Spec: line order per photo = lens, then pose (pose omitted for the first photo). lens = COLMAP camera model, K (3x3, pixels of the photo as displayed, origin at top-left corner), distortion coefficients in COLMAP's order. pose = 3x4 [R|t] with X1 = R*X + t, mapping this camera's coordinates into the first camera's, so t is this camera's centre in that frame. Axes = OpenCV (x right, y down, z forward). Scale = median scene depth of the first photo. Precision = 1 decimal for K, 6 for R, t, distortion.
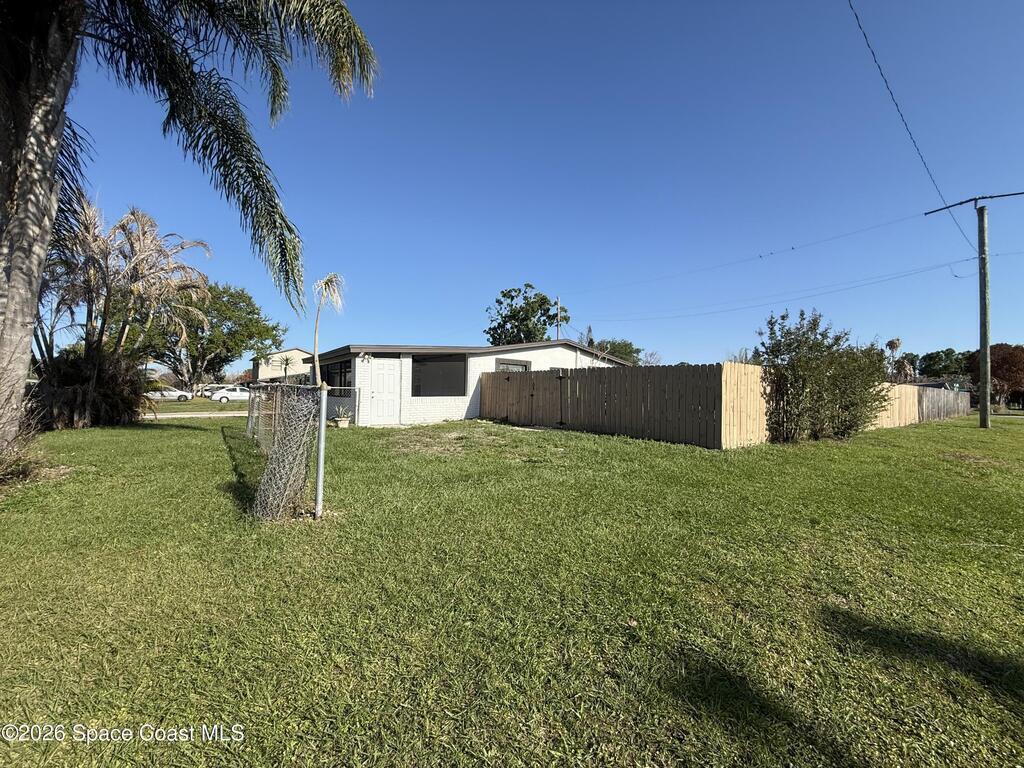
lens RADIAL K [[406.3, 0, 508.4], [0, 406.3, 385.8], [0, 0, 1]] dist [-0.000395, -0.000136]
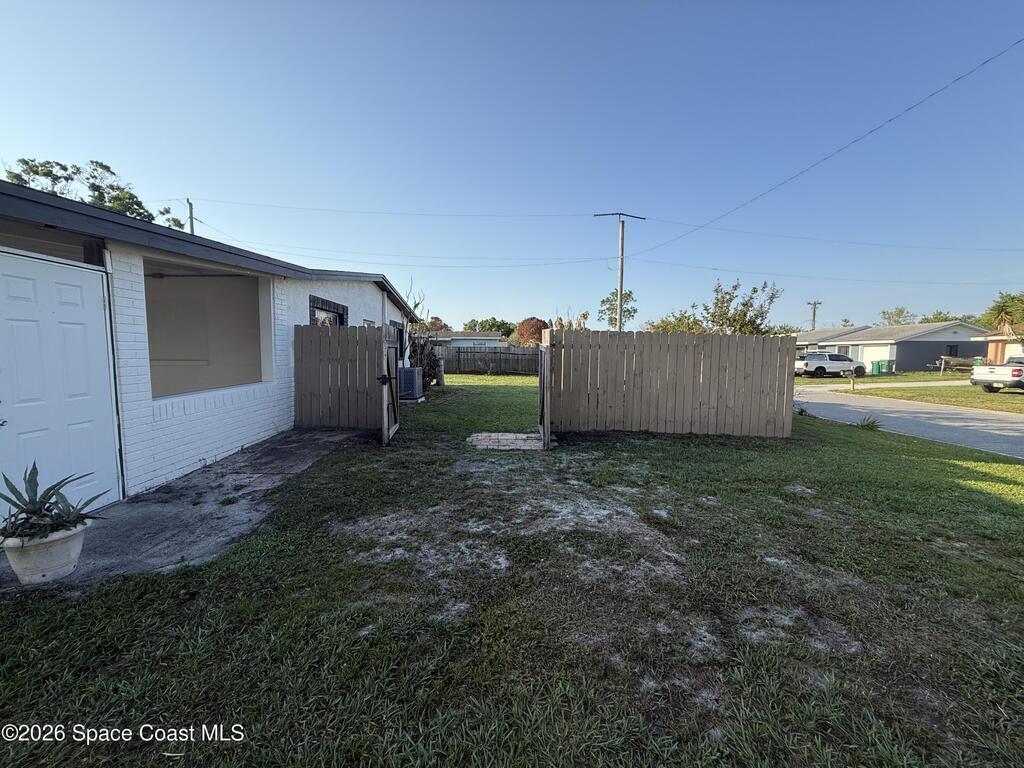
lens RADIAL K [[406.3, 0, 508.4], [0, 406.3, 385.8], [0, 0, 1]] dist [-0.000395, -0.000136]
pose [[0.604007, -0.070692, 0.793838, -0.219787], [-0.019709, 0.994429, 0.103550, -0.013209], [-0.796735, -0.078191, 0.599249, 0.430924]]
